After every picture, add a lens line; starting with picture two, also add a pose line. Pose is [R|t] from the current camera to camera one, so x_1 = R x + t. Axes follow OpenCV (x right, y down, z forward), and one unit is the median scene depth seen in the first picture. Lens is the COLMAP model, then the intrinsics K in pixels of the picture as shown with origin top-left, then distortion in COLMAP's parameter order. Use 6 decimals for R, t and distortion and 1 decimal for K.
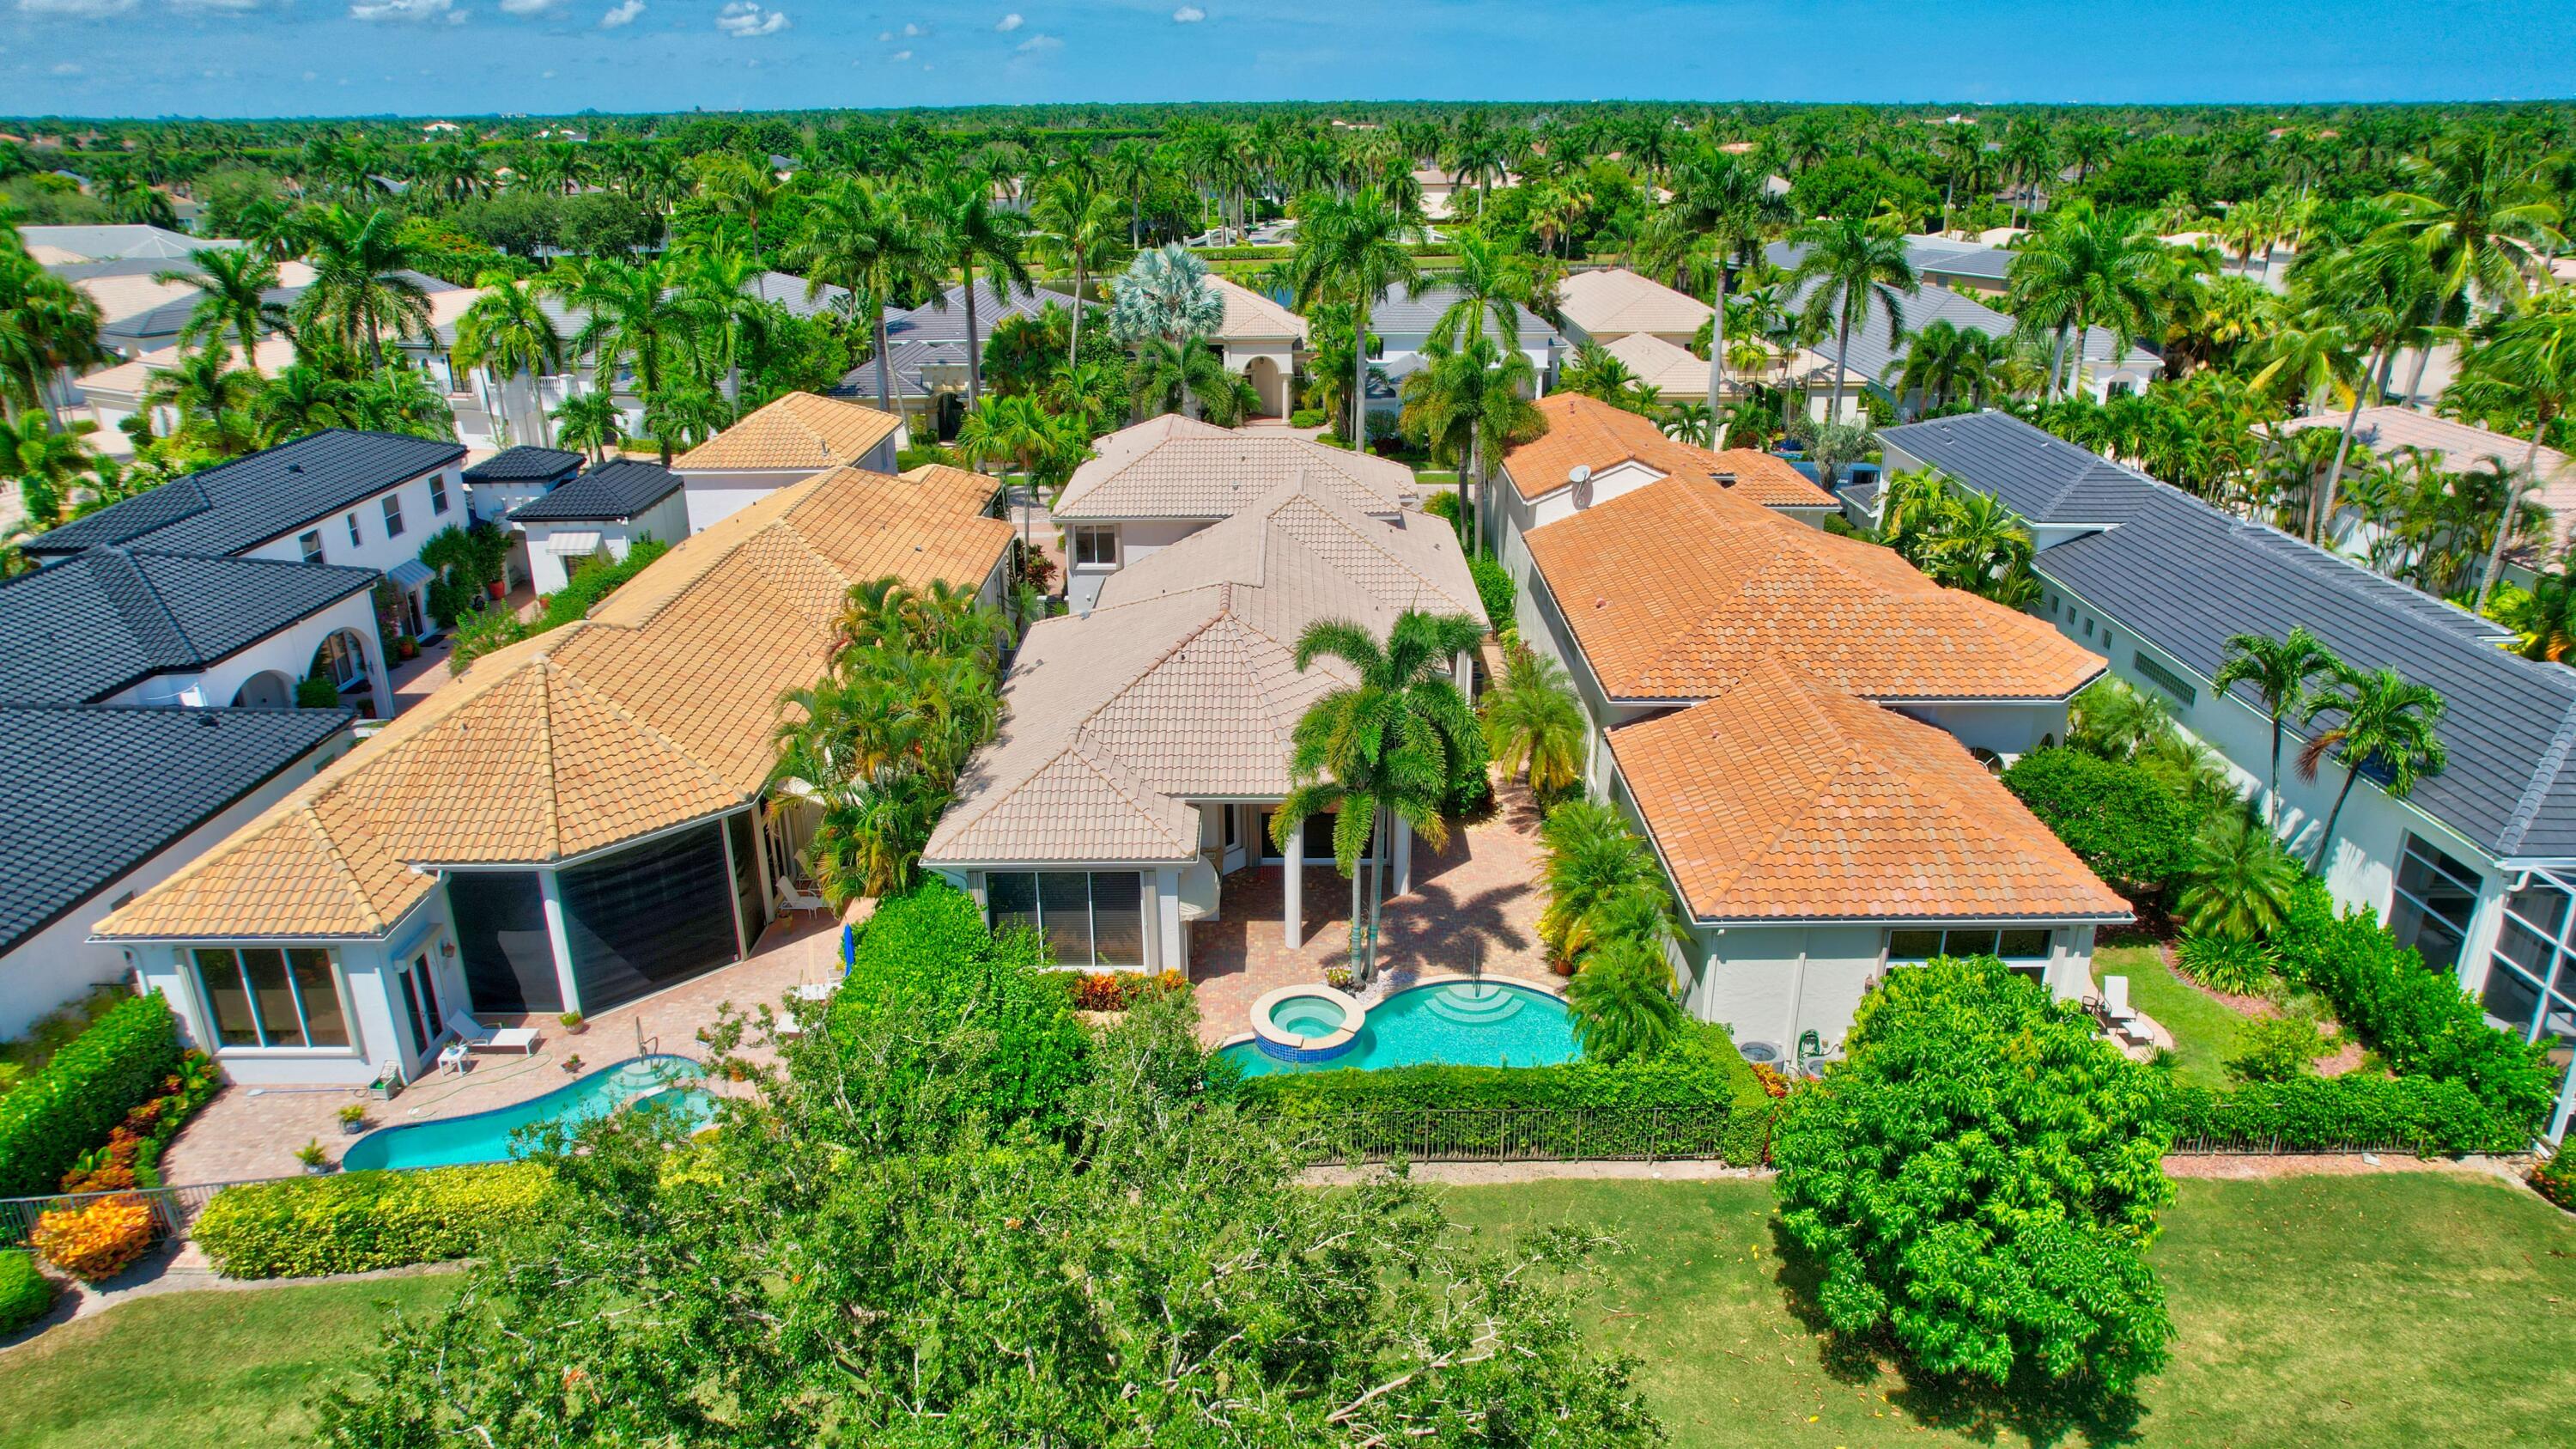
lens RADIAL K [[1629.4, 0, 1288.0], [0, 1629.4, 724.5], [0, 0, 1]] dist [-0.018135, 0.000739]
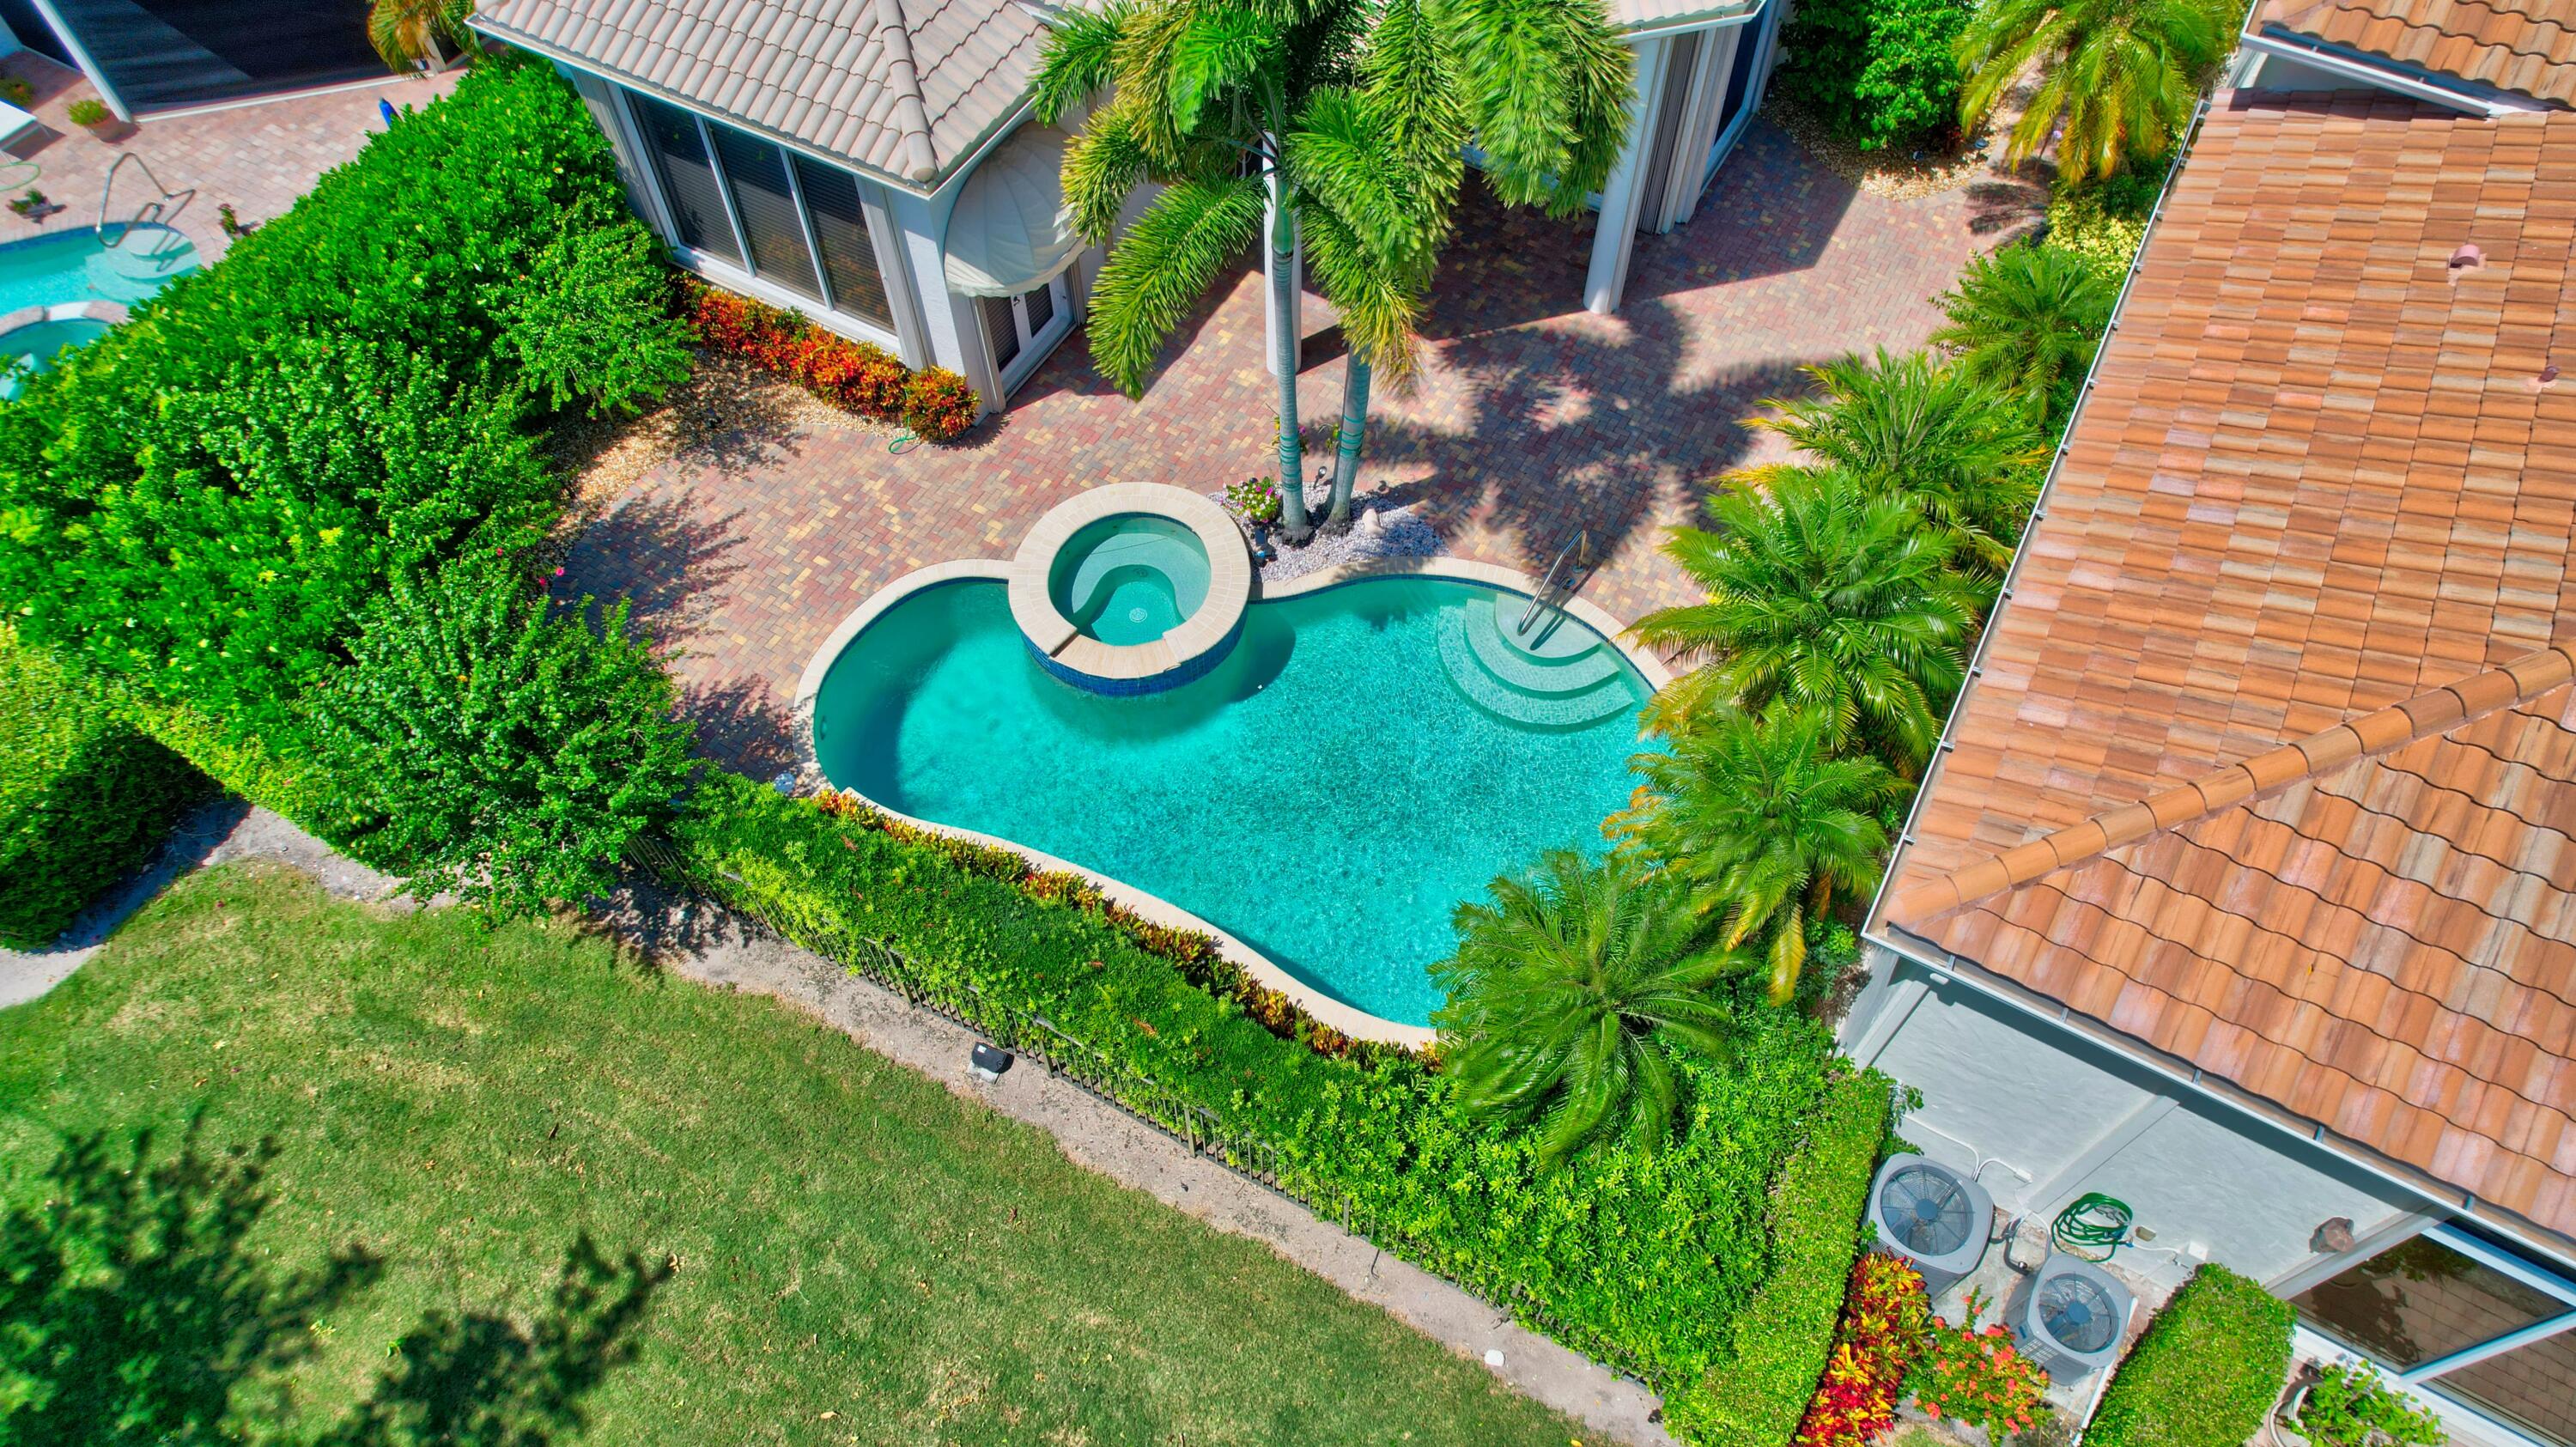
lens RADIAL K [[1629.2, 0, 1288.0], [0, 1629.2, 723.5], [0, 0, 1]] dist [-0.018135, 0.000739]
pose [[0.869148, 0.413319, -0.271569, 0.173774], [-0.178786, 0.774578, 0.606683, -0.073833], [0.461105, -0.478745, 0.747118, 0.568627]]
